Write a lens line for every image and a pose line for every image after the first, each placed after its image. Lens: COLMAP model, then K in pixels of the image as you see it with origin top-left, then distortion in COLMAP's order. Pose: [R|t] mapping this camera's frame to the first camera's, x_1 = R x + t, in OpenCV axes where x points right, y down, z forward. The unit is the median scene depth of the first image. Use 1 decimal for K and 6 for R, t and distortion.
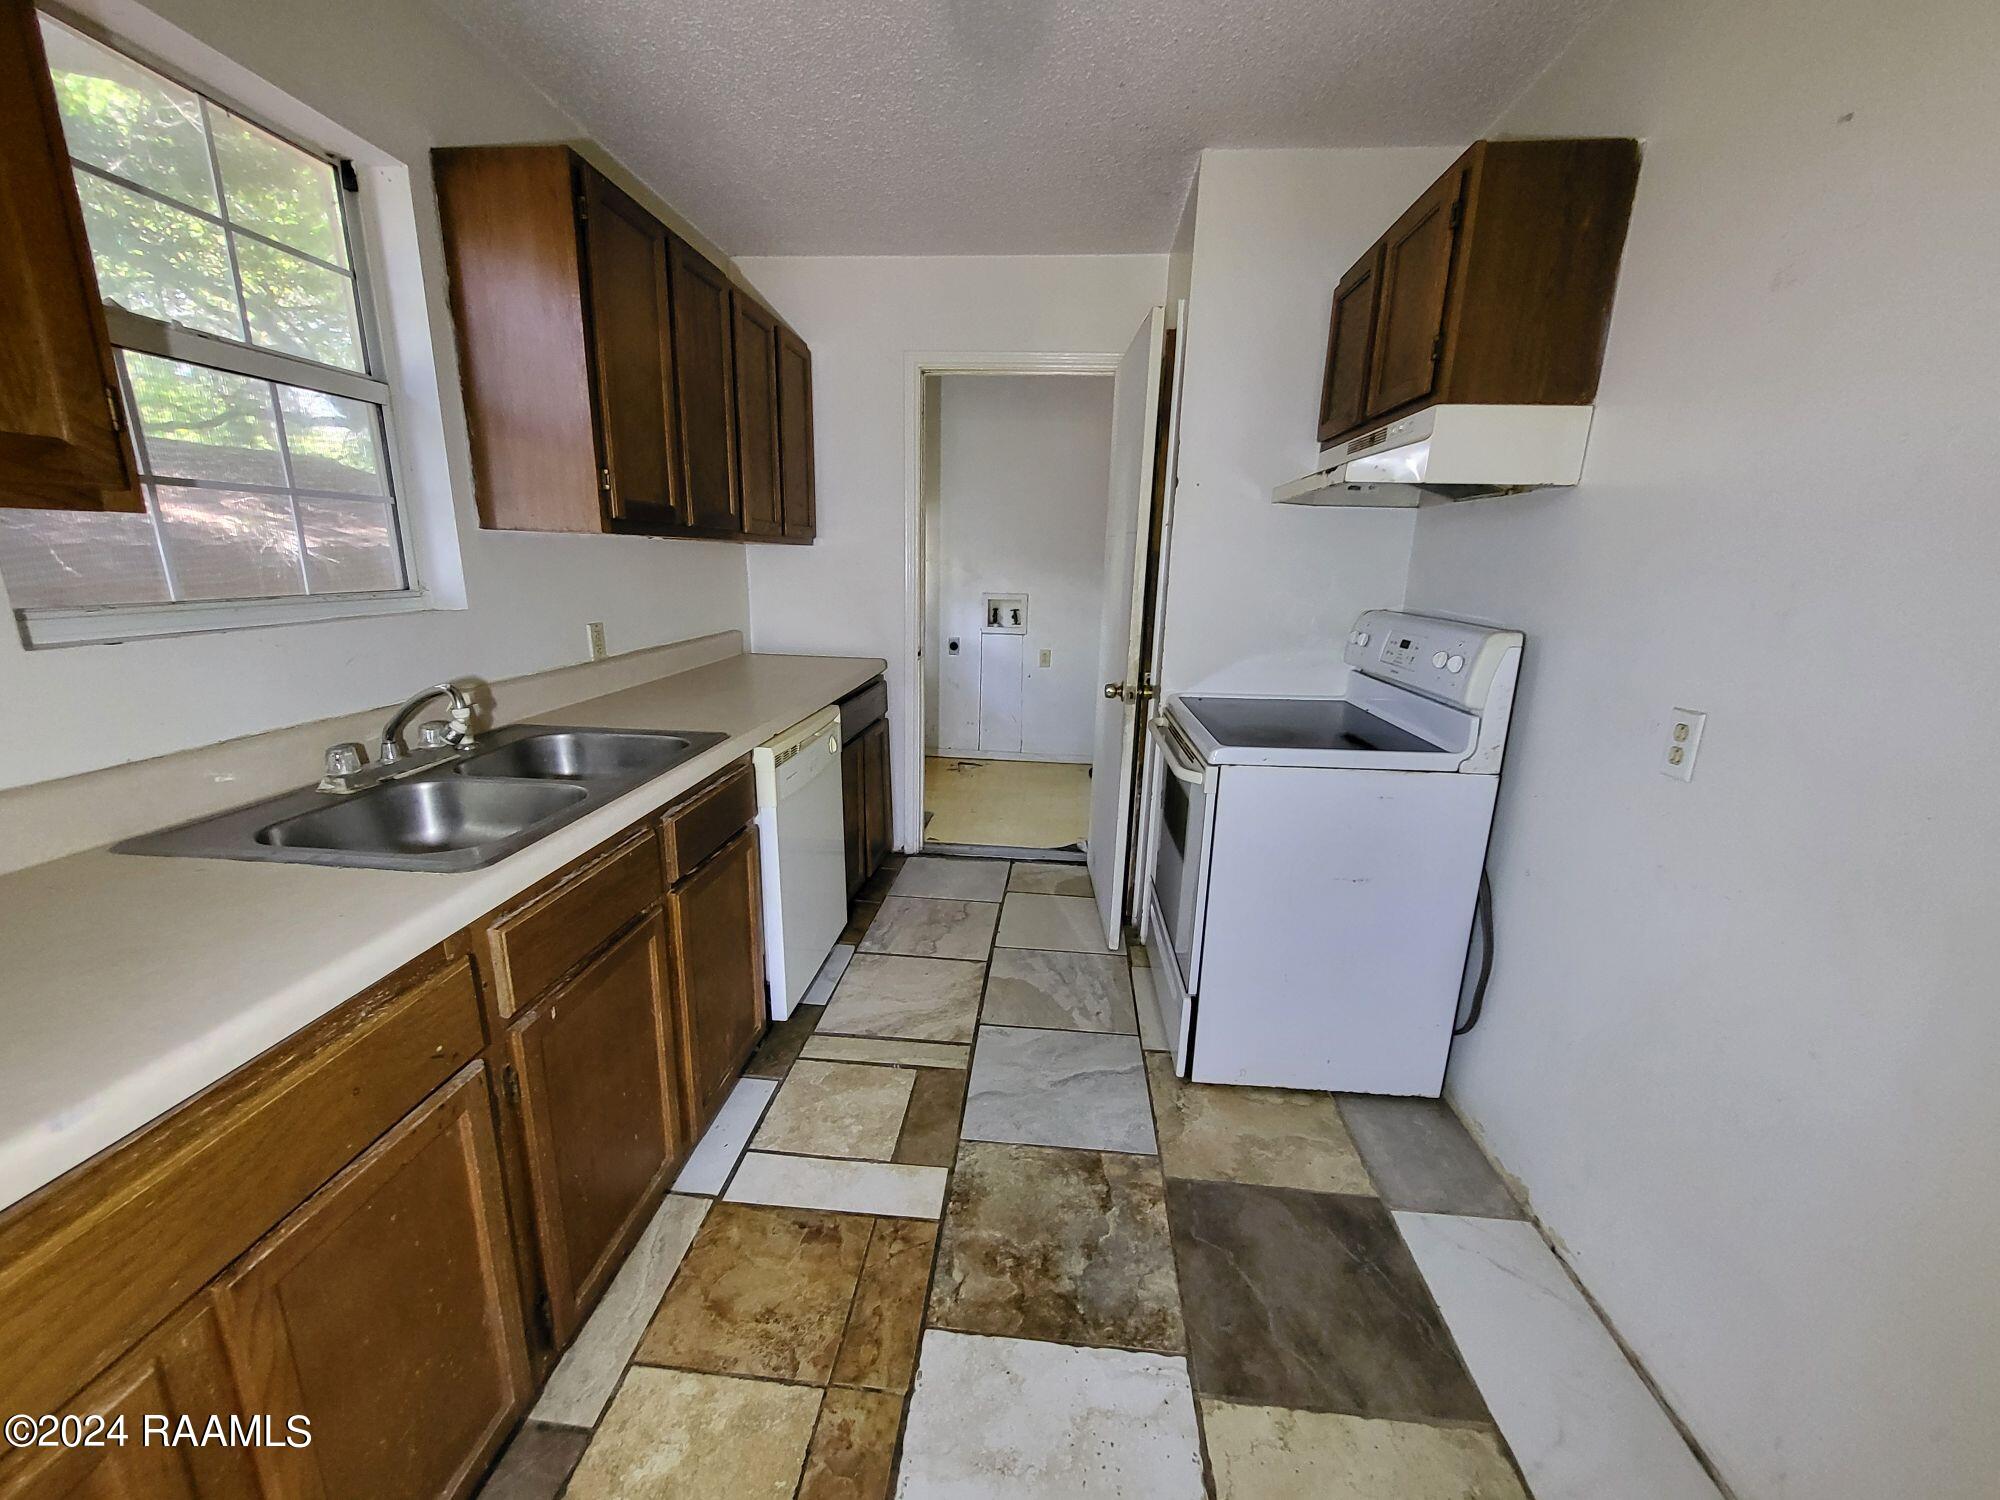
lens RADIAL K [[784.3, 0, 1000.0], [0, 784.3, 750.0], [0, 0, 1]] dist [0.000853, 0.000116]
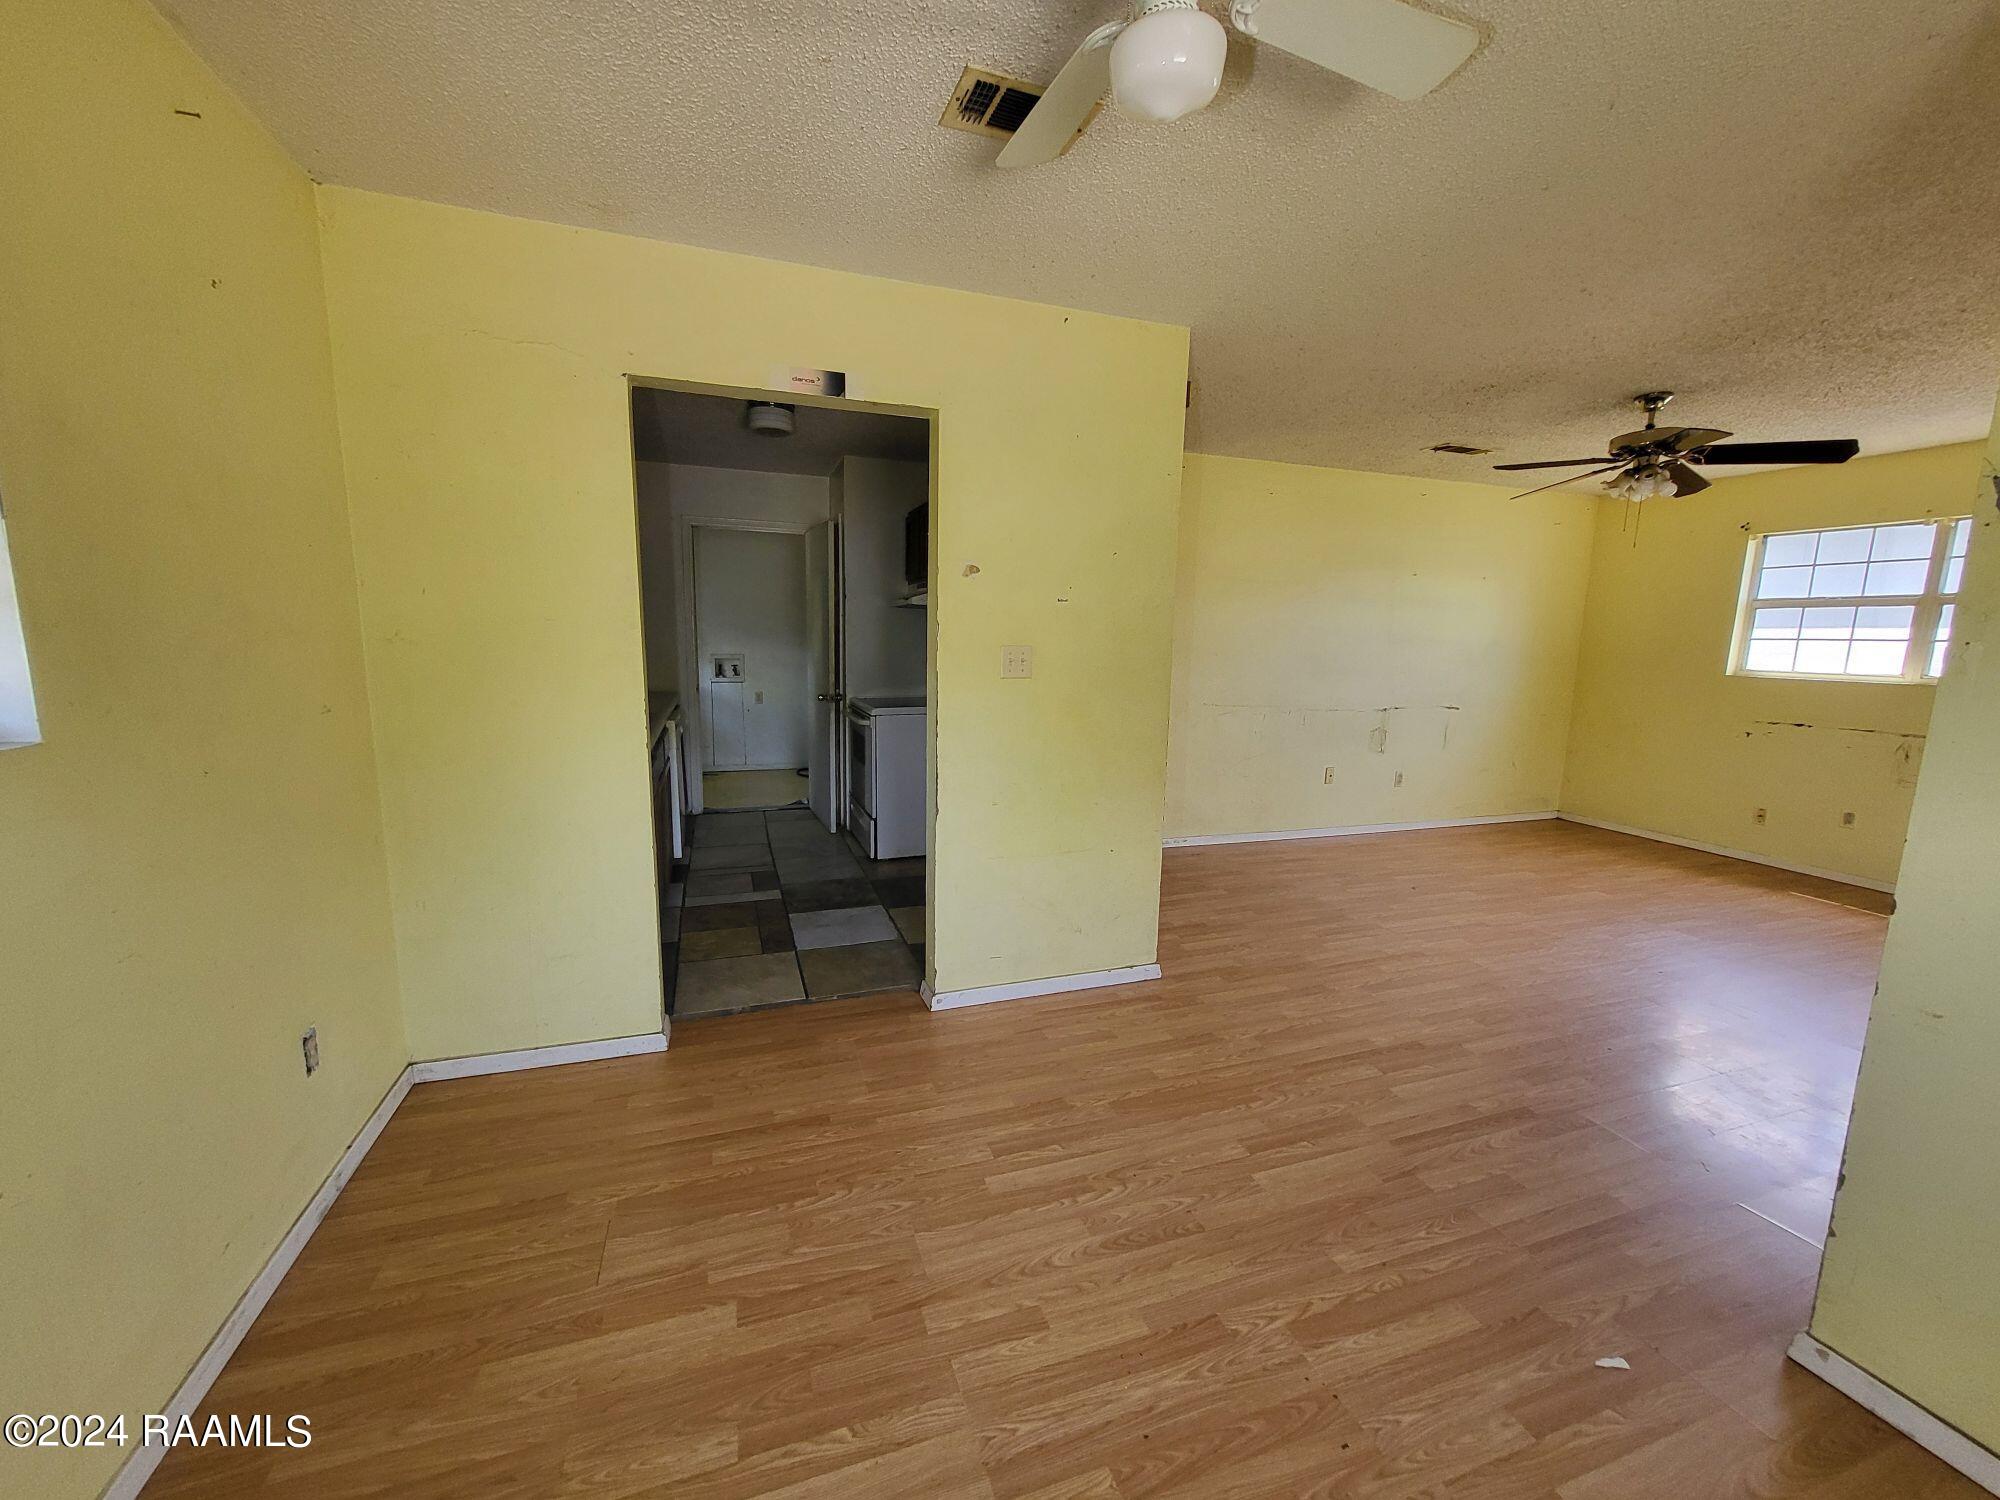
lens RADIAL K [[784.3, 0, 1000.0], [0, 784.3, 750.0], [0, 0, 1]] dist [0.000853, 0.000116]
pose [[0.910732, -0.073445, 0.406414, -0.289028], [0.105987, 0.992668, -0.058118, 0.241493], [-0.399166, 0.096005, 0.911839, -1.074375]]
